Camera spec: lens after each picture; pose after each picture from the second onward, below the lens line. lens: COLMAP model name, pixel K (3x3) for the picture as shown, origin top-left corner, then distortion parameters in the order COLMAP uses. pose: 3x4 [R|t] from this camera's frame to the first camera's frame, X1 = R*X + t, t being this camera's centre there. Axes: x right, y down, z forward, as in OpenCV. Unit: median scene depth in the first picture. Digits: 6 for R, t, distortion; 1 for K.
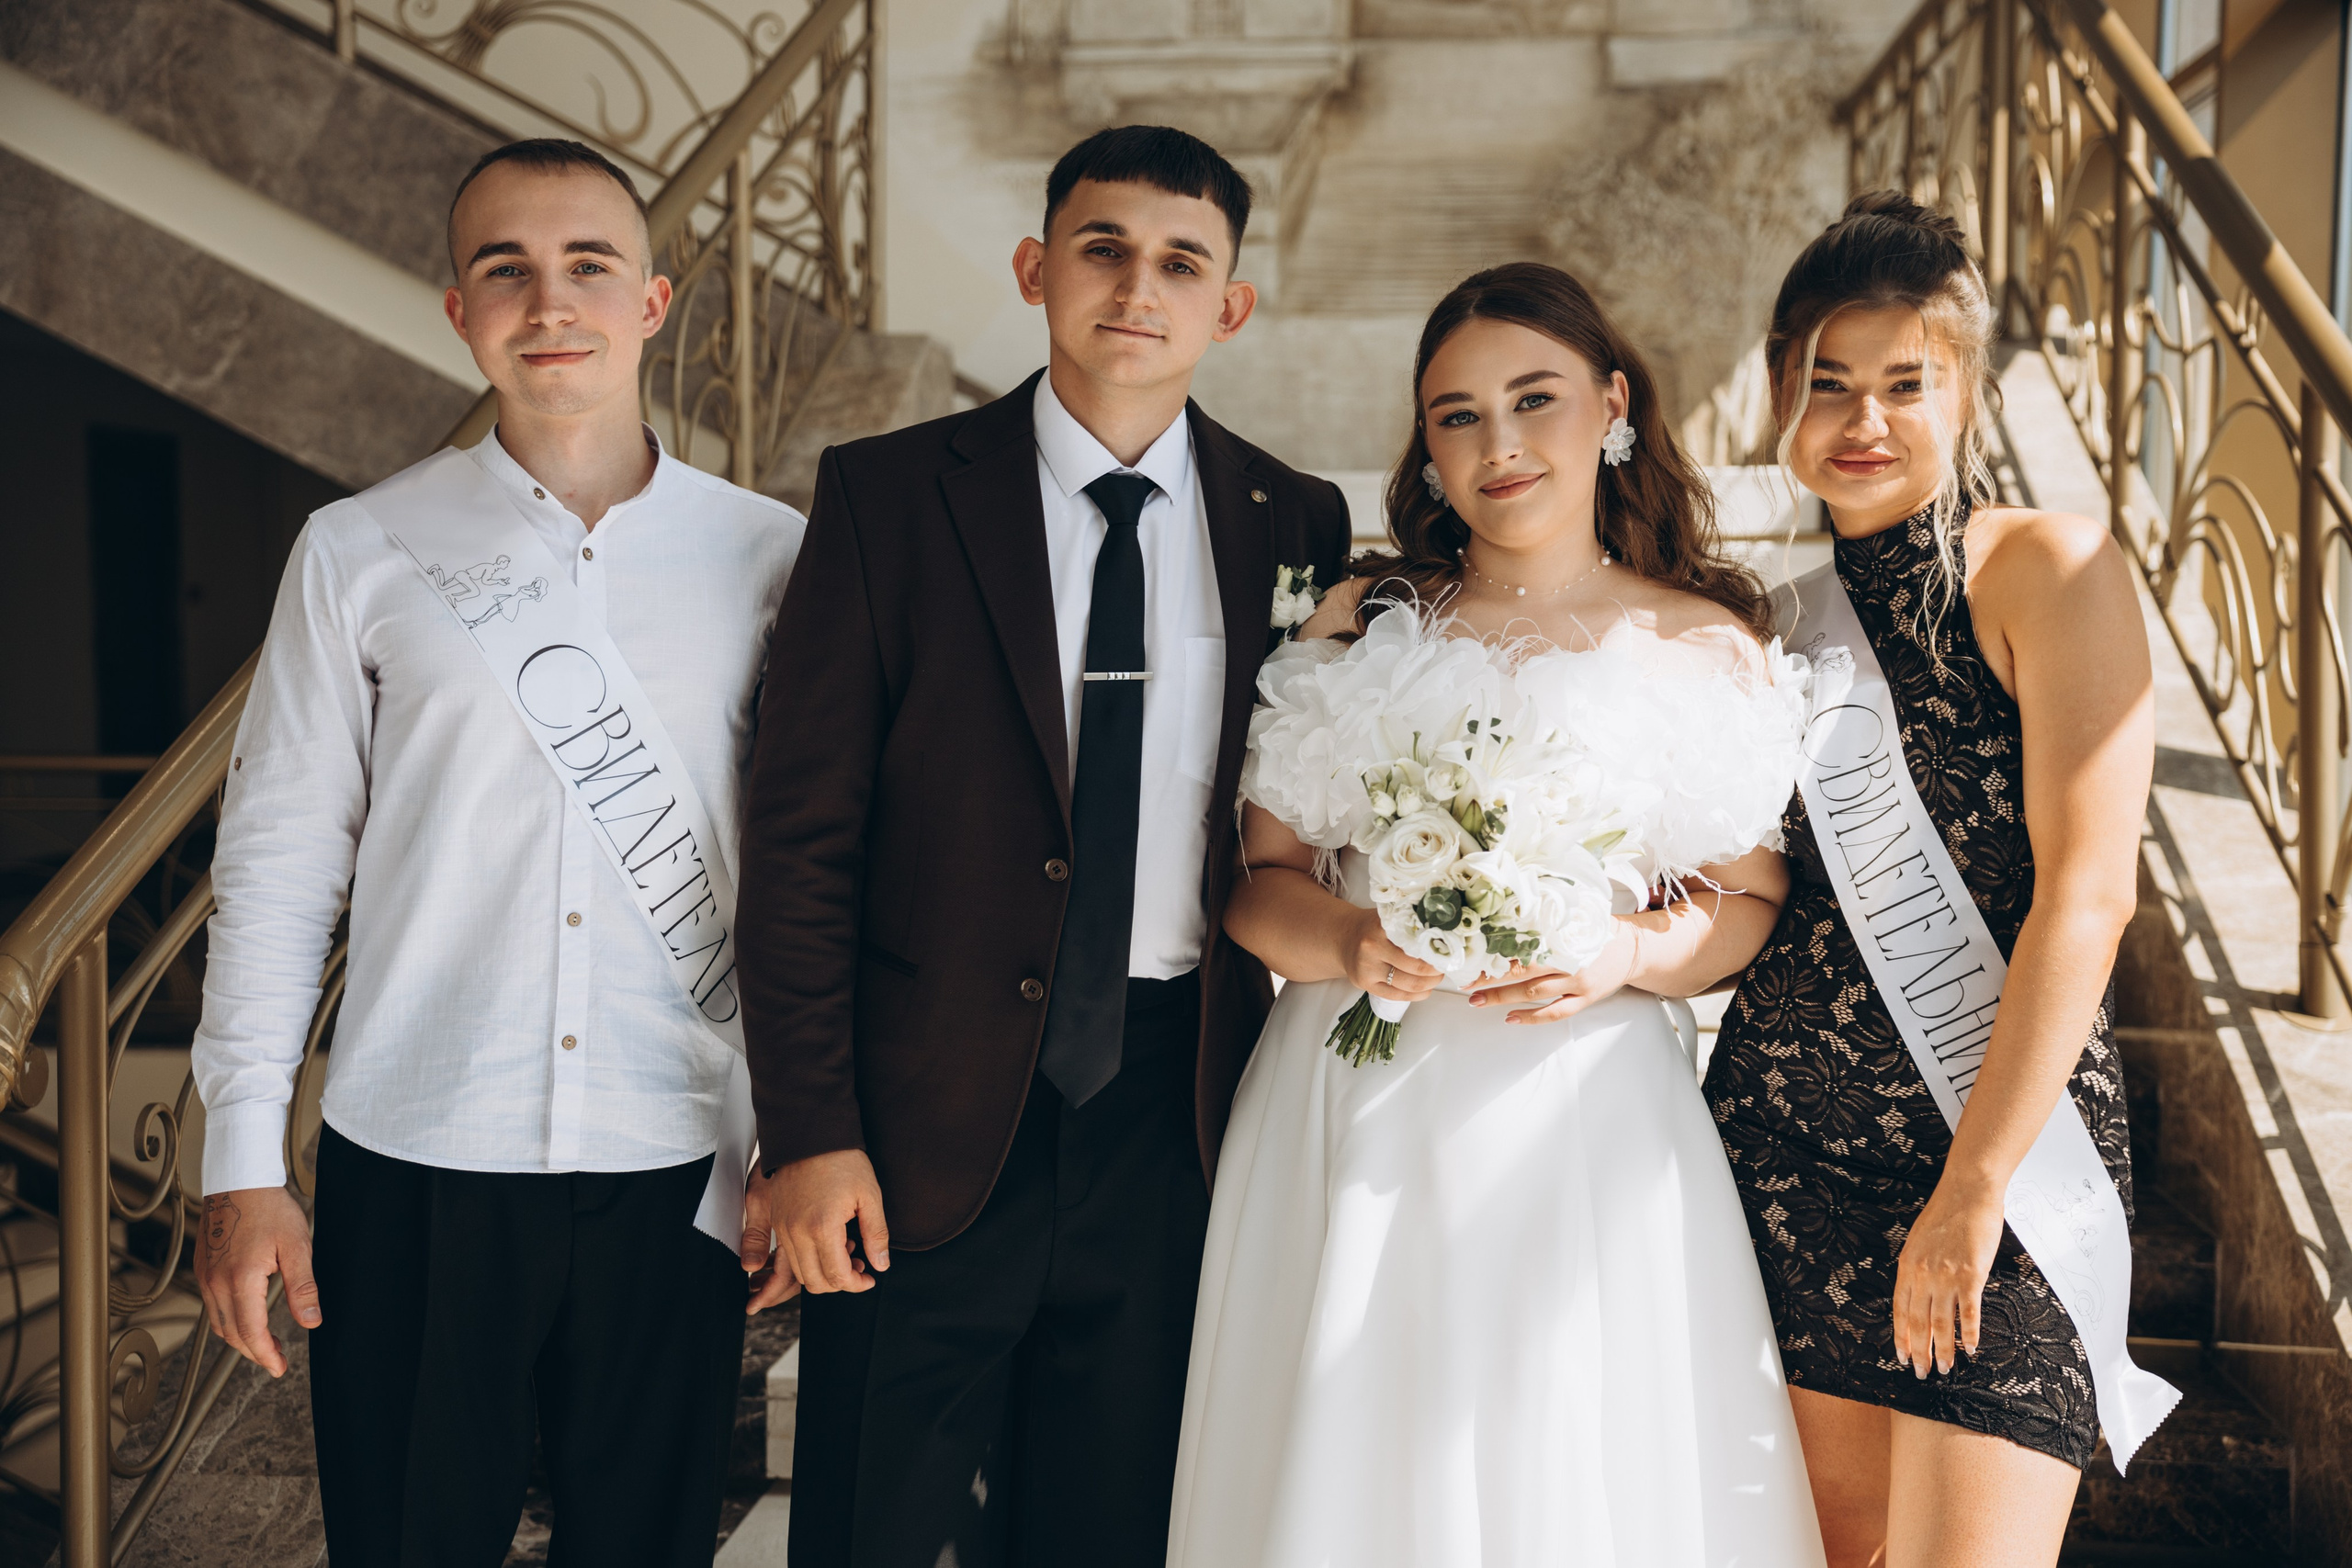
lens RADIAL K [[2850.4, 0, 1176.6], [0, 2850.4, 781.3], [0, 0, 1]] dist [0.207347, 0.000000]
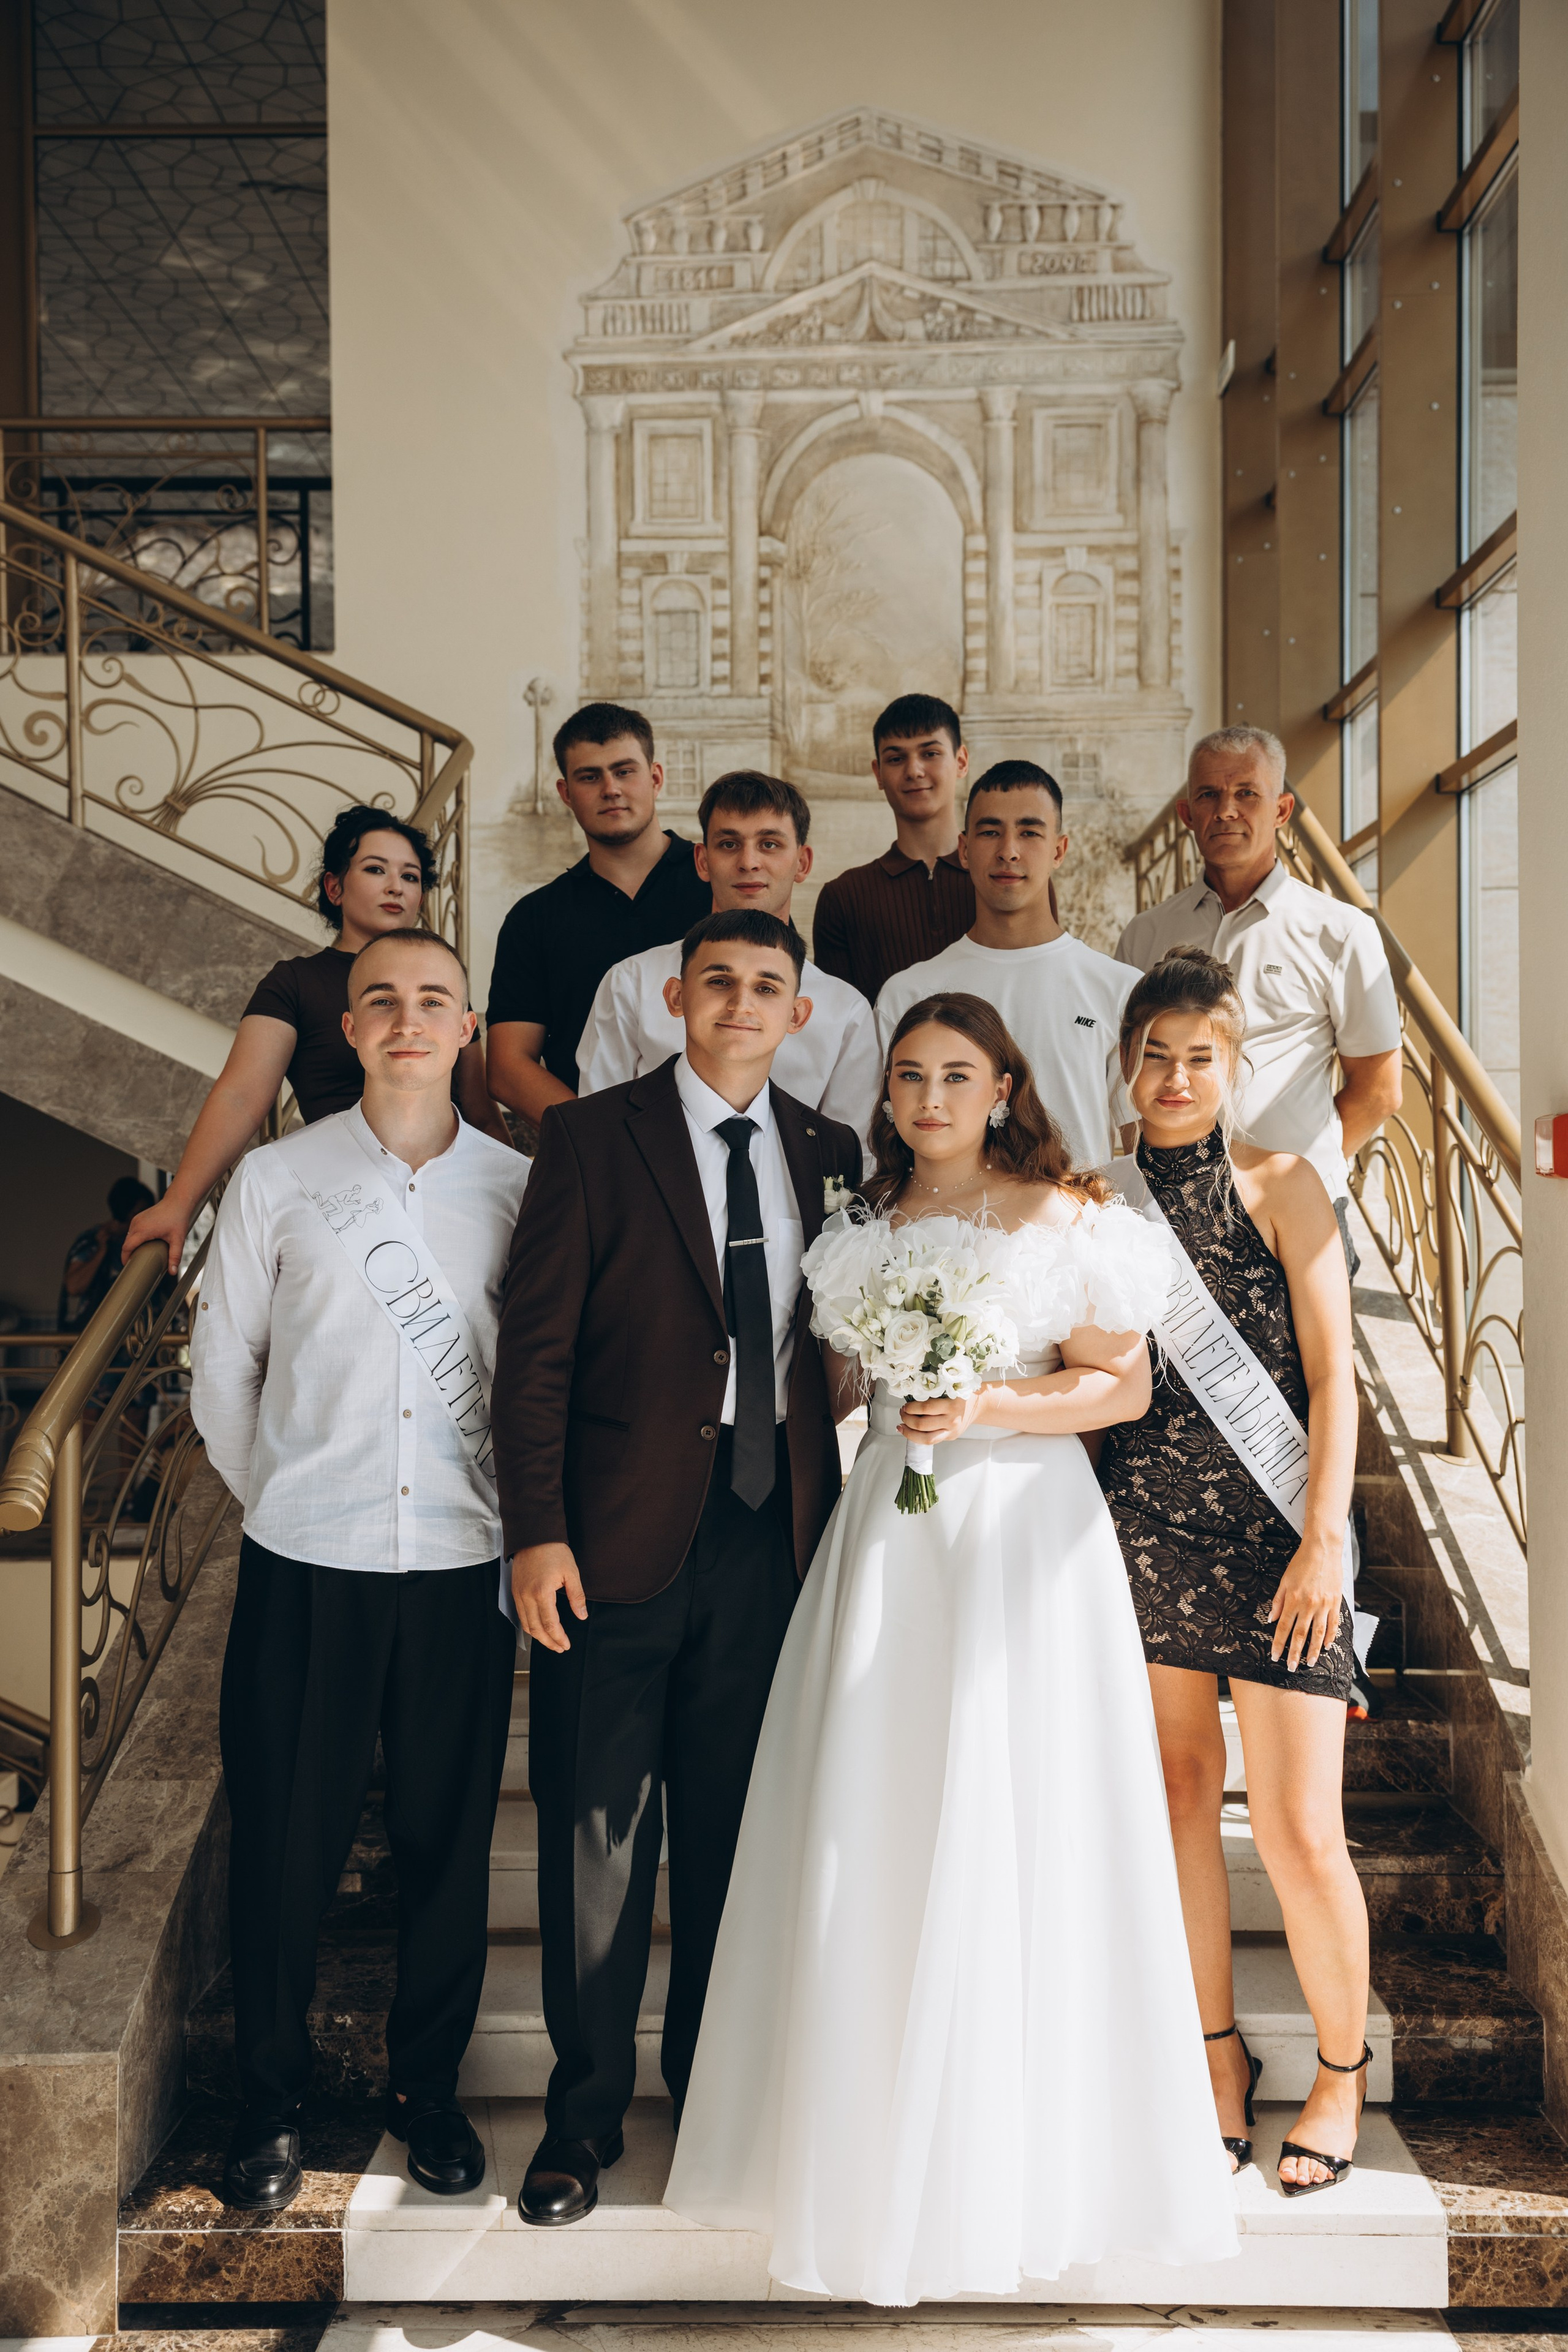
lens RADIAL K [[2290.6, 0, 794.3], [0, 2290.6, 1176.3], [0, 0, 1]] dist [0.086480, 0.000000]
pose [[0.996685, -0.012516, 0.080387, -0.056733], [0.018580, 0.997000, -0.075134, 0.016130], [-0.079205, 0.076379, 0.993928, -0.187915]]
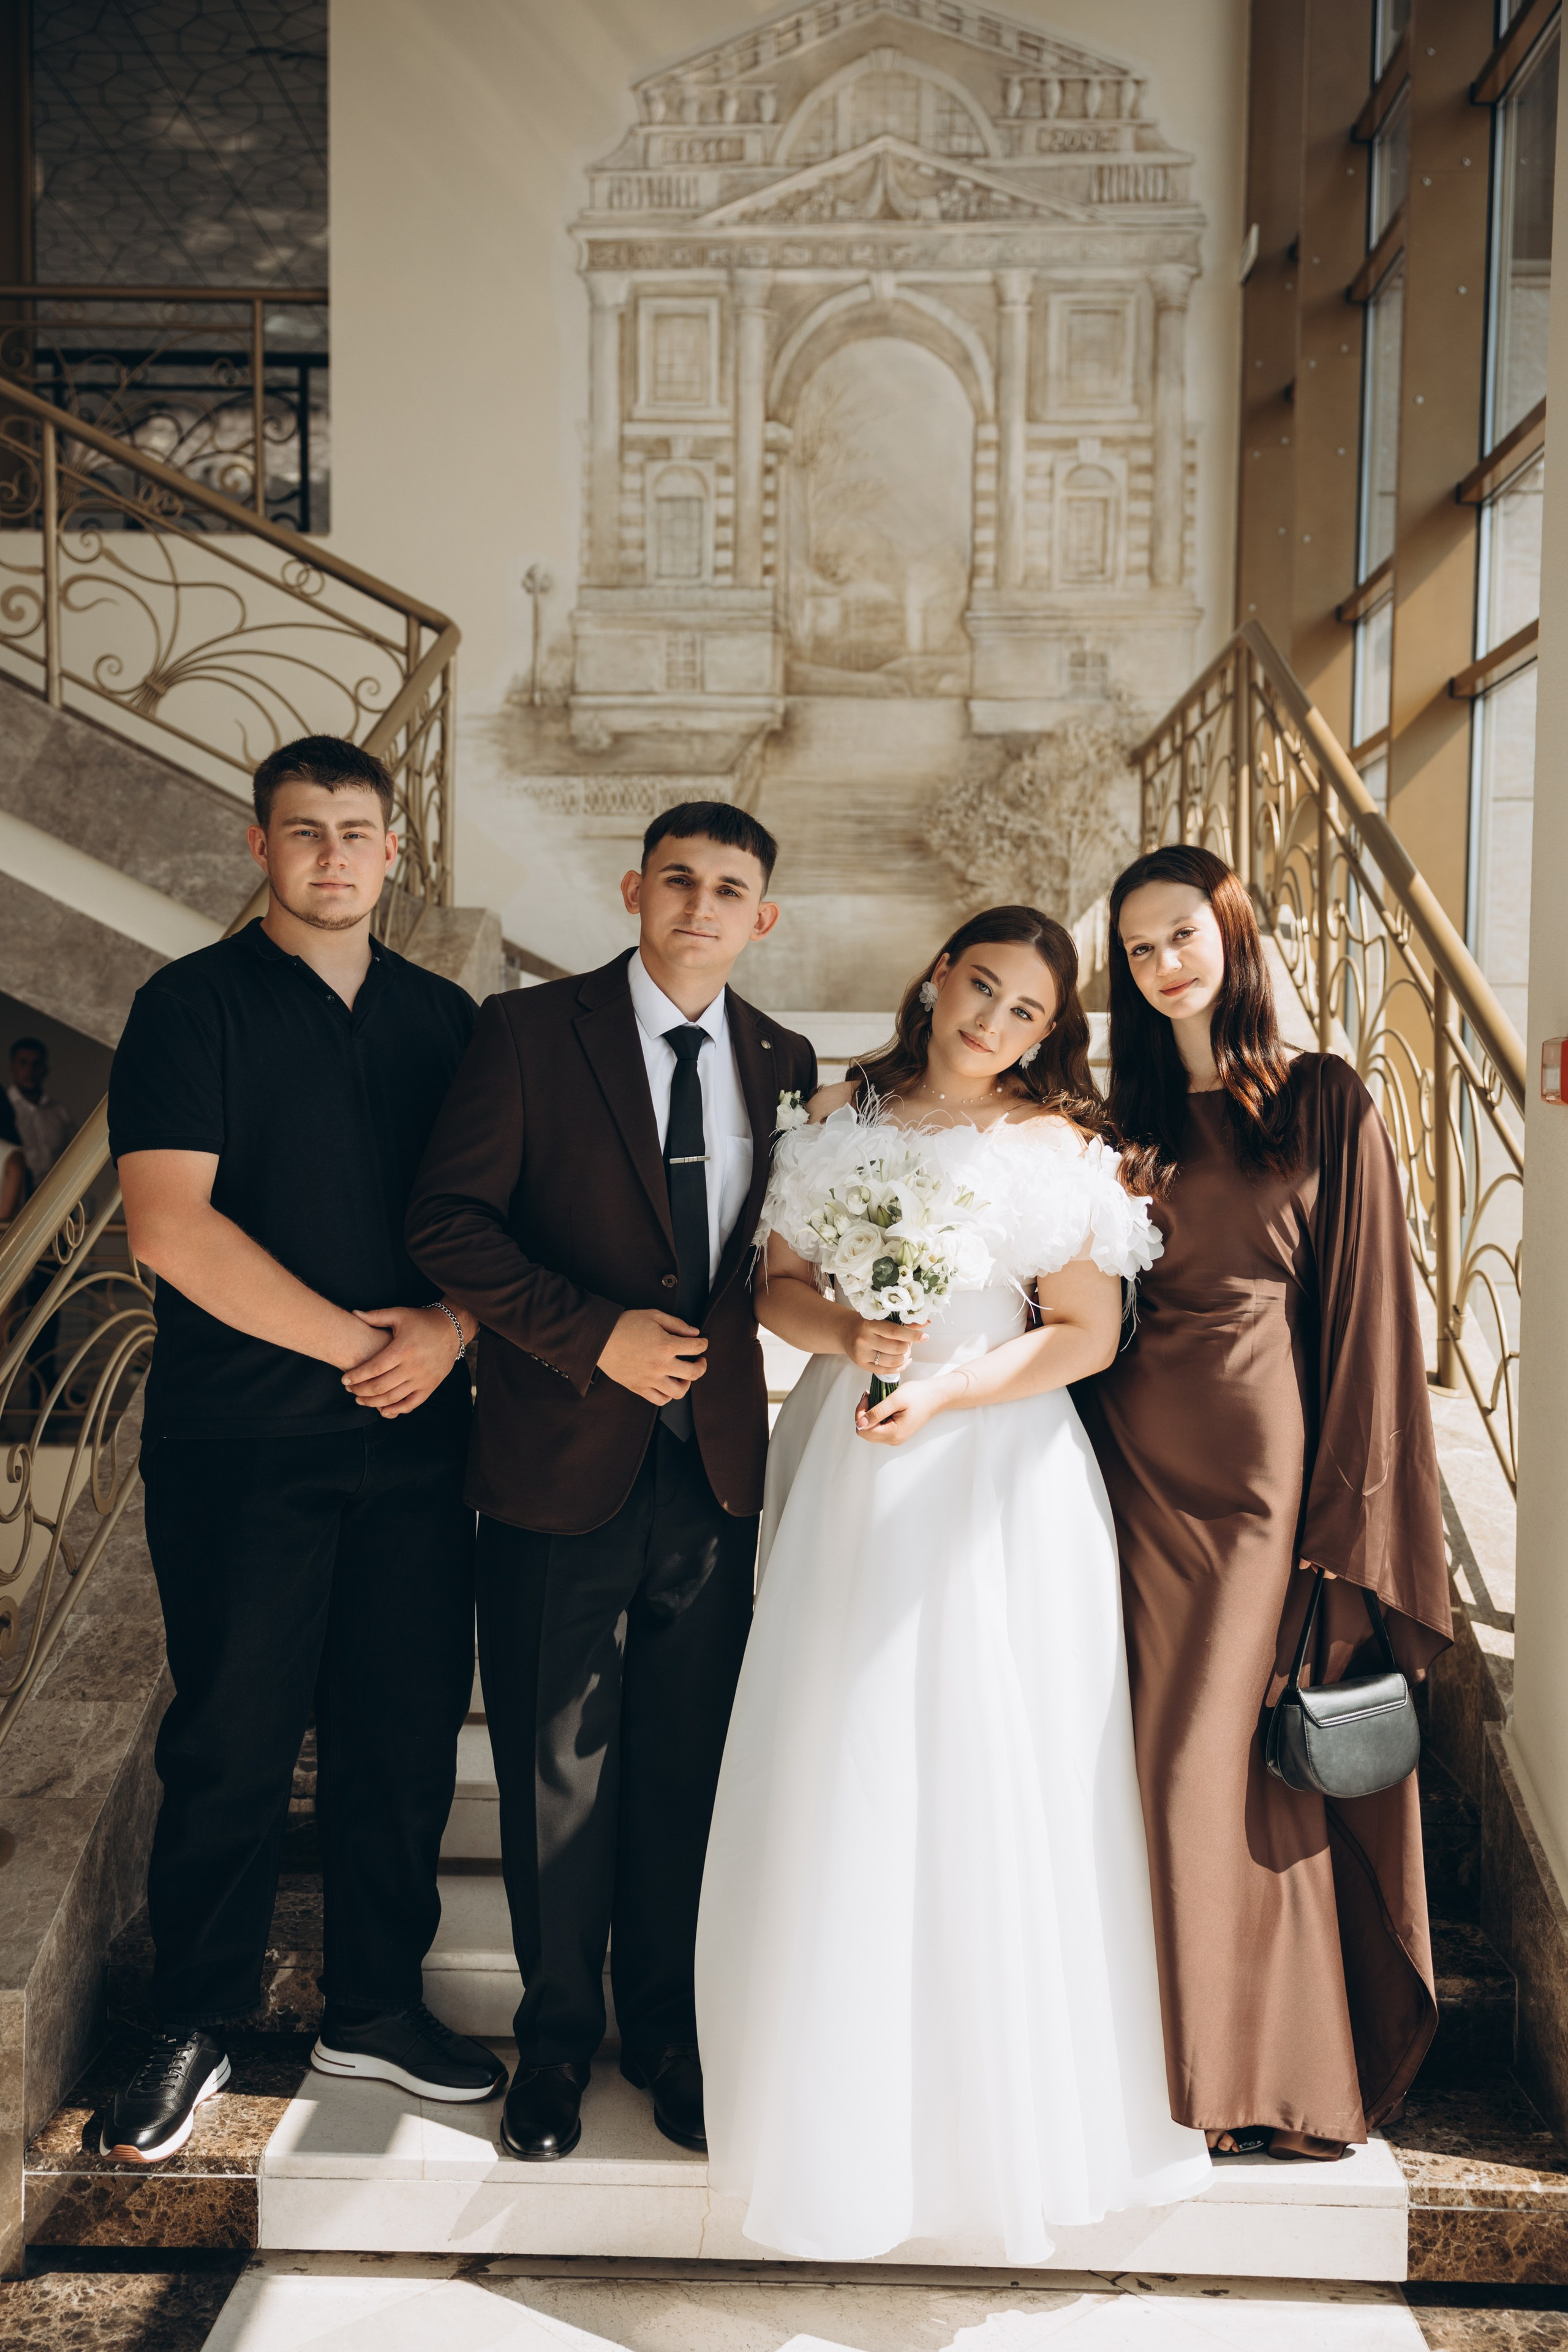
lens RADIAL K [[2248.3, 0, 793.4], [0, 2248.3, 1179.4], [0, 0, 1]] dist [0.077559, 0.000000]
pose [[0.997156, 0.003305, 0.075288, -0.033347], [-0.001140, 0.999585, -0.028782, 0.006723], [-0.075352, 0.028615, 0.996746, -0.126083]]
